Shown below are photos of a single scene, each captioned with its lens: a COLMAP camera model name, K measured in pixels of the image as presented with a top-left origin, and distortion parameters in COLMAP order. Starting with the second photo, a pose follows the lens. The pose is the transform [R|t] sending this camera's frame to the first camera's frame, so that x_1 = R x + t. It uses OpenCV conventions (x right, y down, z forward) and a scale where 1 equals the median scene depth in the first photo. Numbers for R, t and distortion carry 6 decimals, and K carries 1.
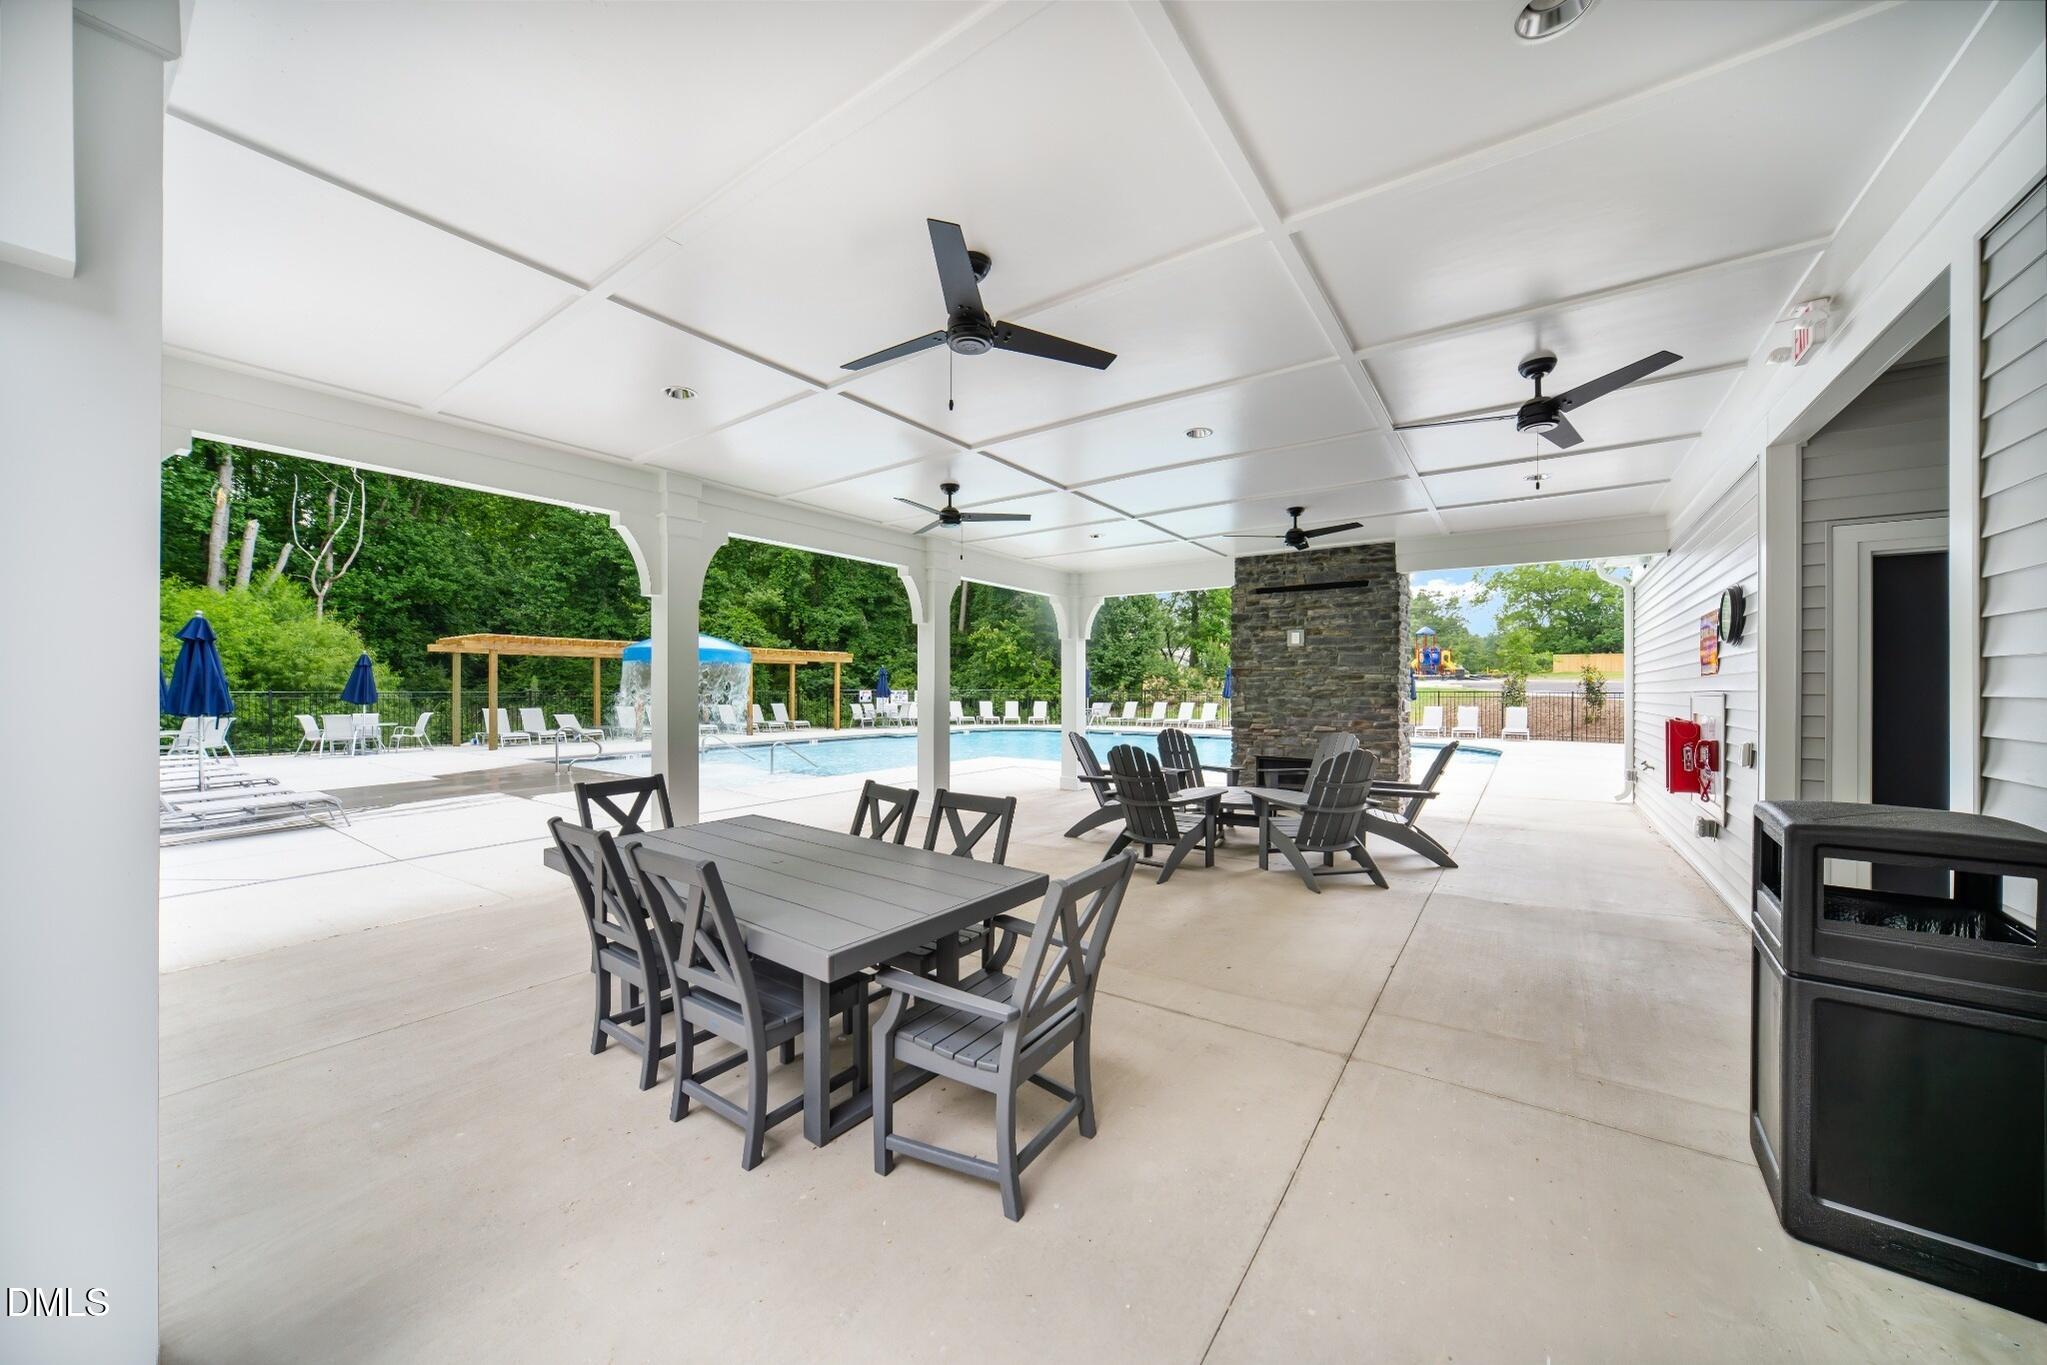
lens RADIAL K [[715.3, 0, 1023.5], [0, 715.3, 682.5], [0, 0, 1]] dist [-0.012466, 0.004001]
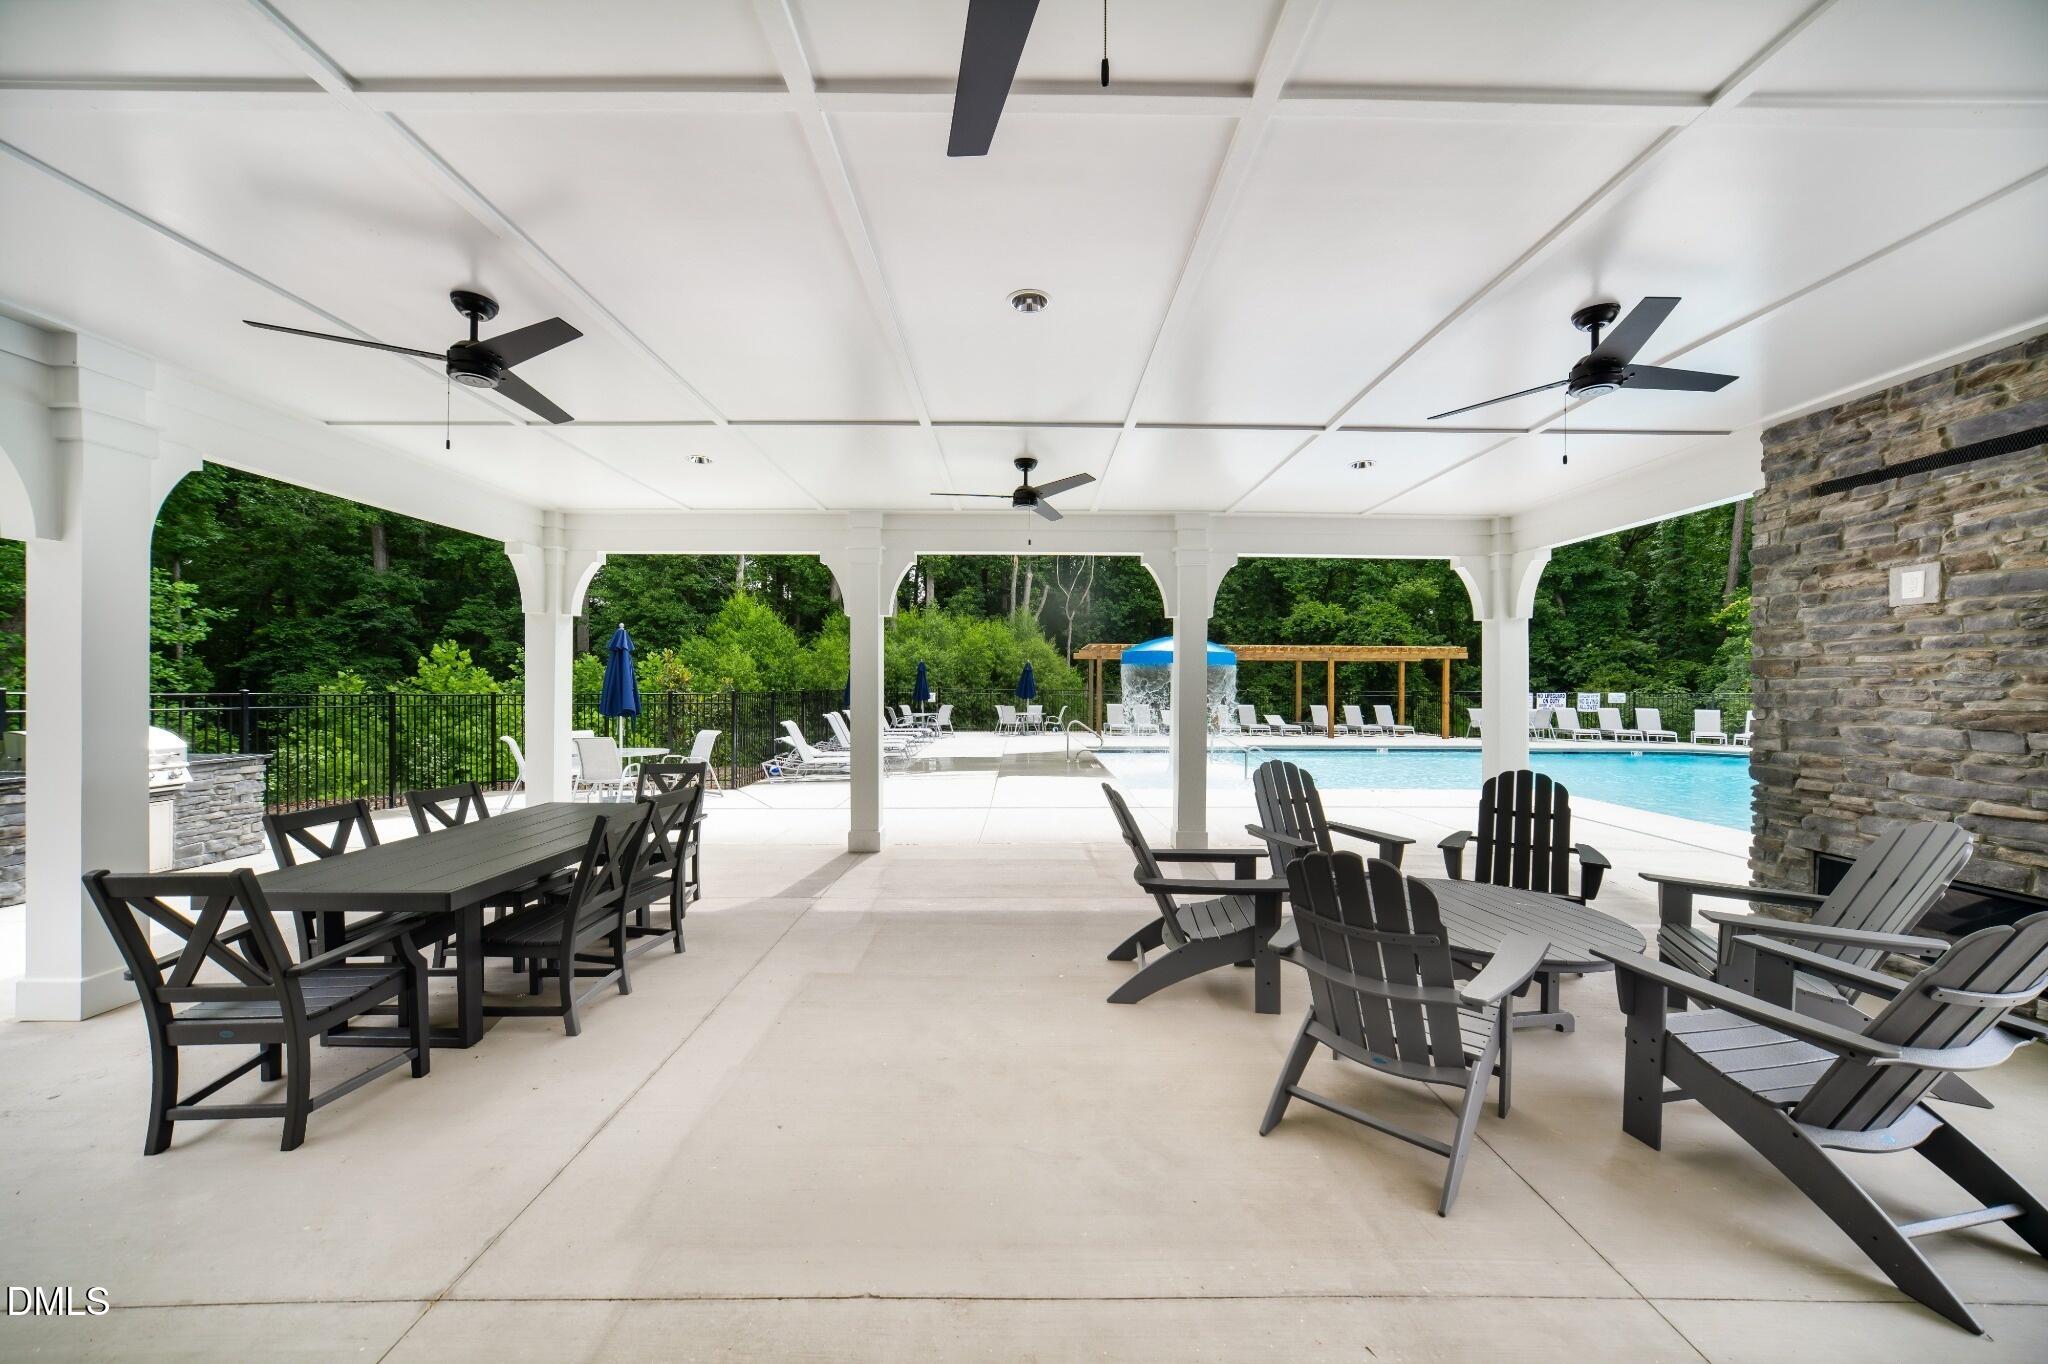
lens RADIAL K [[715.7, 0, 1024.0], [0, 715.7, 682.0], [0, 0, 1]] dist [-0.012466, 0.004001]
pose [[0.593374, -0.000424, -0.804927, 0.392575], [0.000974, 1.000000, 0.000191, -0.005802], [0.804926, -0.000897, 0.593374, 0.323737]]
